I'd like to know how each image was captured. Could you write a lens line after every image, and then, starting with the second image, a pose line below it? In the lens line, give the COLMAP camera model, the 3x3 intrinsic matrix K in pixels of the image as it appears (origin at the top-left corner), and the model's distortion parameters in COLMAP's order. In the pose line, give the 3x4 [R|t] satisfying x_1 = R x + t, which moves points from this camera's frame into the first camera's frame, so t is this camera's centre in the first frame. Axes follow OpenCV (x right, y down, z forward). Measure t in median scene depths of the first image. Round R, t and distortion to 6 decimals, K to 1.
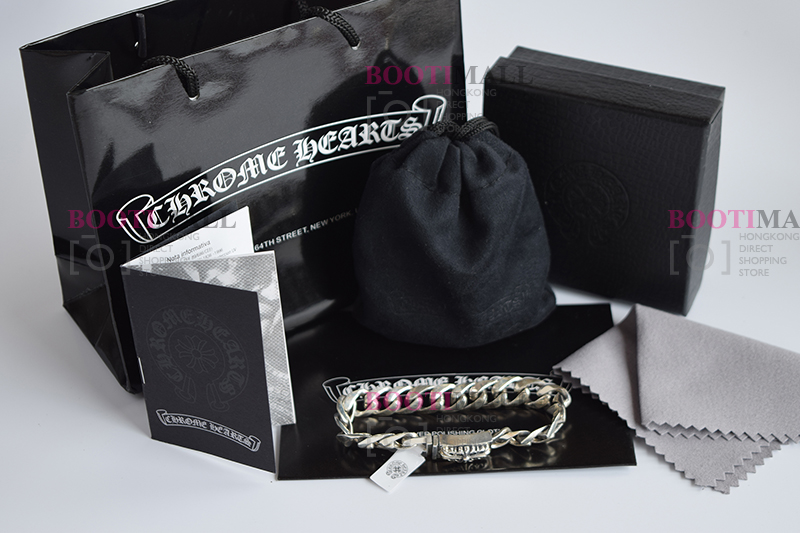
lens RADIAL K [[1807.4, 0, 400.0], [0, 1807.4, 266.5], [0, 0, 1]] dist [0.085272, 0.294064]
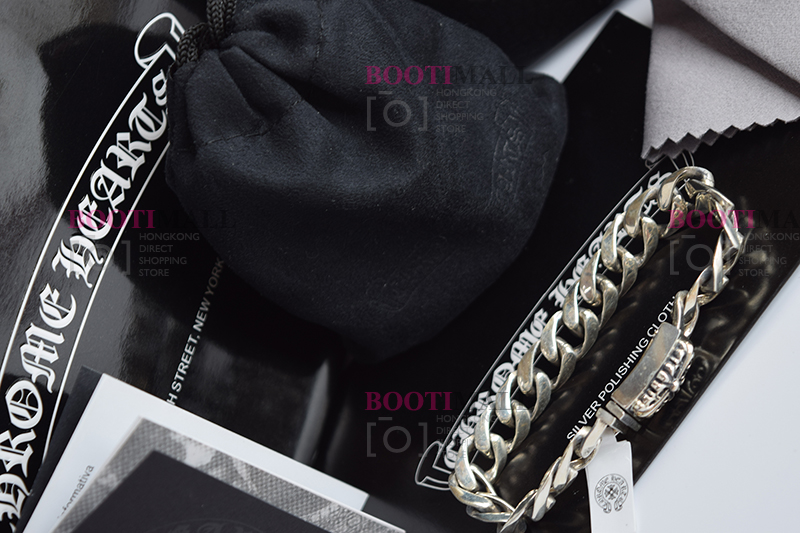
lens RADIAL K [[1807.4, 0, 400.0], [0, 1807.4, 266.5], [0, 0, 1]] dist [0.085272, 0.294064]
pose [[0.625045, -0.778820, -0.052519, 0.040169], [0.780441, 0.624818, 0.022674, 0.004185], [0.015156, -0.055160, 0.998362, 0.427398]]
